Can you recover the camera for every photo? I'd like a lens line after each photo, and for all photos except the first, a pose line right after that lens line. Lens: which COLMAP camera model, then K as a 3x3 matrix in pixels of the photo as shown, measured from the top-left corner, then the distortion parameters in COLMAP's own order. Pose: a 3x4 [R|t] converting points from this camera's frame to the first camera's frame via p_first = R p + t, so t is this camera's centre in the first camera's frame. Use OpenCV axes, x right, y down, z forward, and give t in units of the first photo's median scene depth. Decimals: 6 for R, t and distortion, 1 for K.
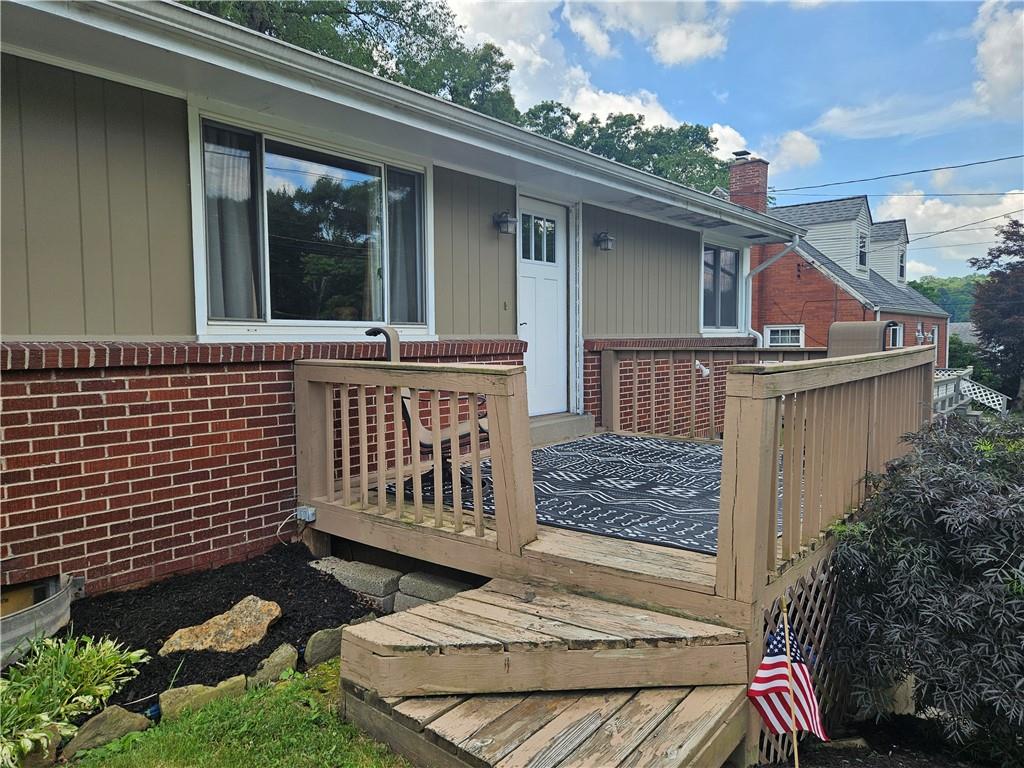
lens RADIAL K [[683.7, 0, 512.0], [0, 683.7, 384.0], [0, 0, 1]] dist [0.008213, 0.001205]
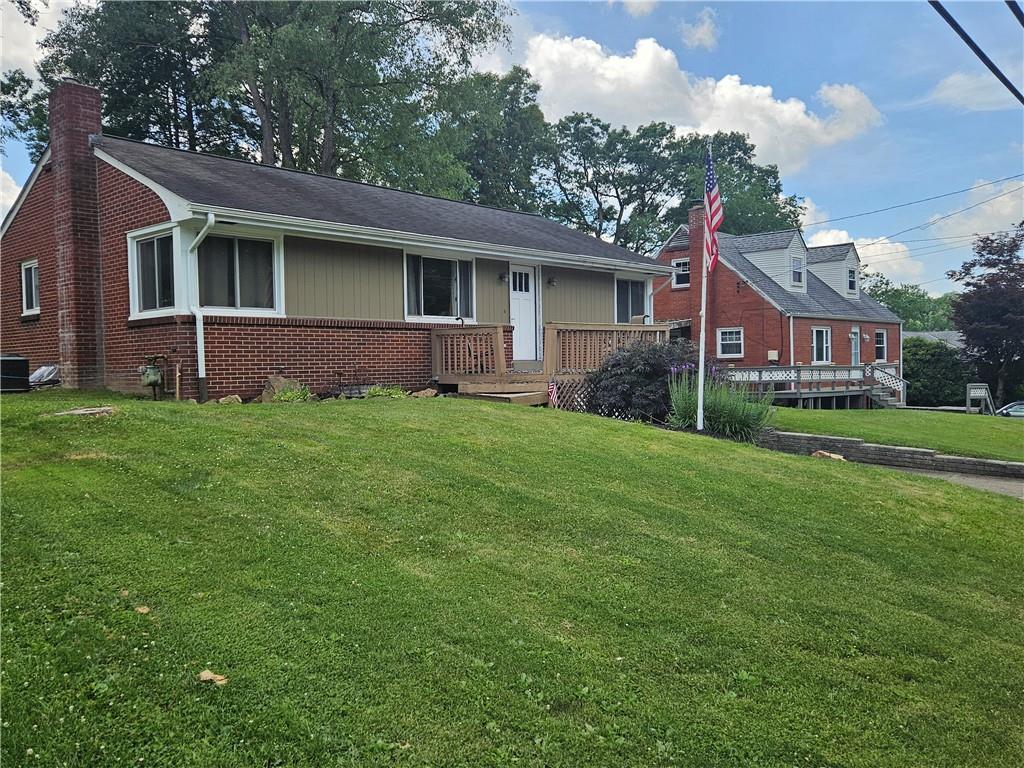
lens RADIAL K [[683.7, 0, 512.0], [0, 683.7, 384.0], [0, 0, 1]] dist [0.008213, 0.001205]
pose [[0.999041, -0.003245, -0.043668, 0.105584], [0.002468, 0.999838, -0.017852, 0.162623], [0.043719, 0.017727, 0.998887, -1.230638]]
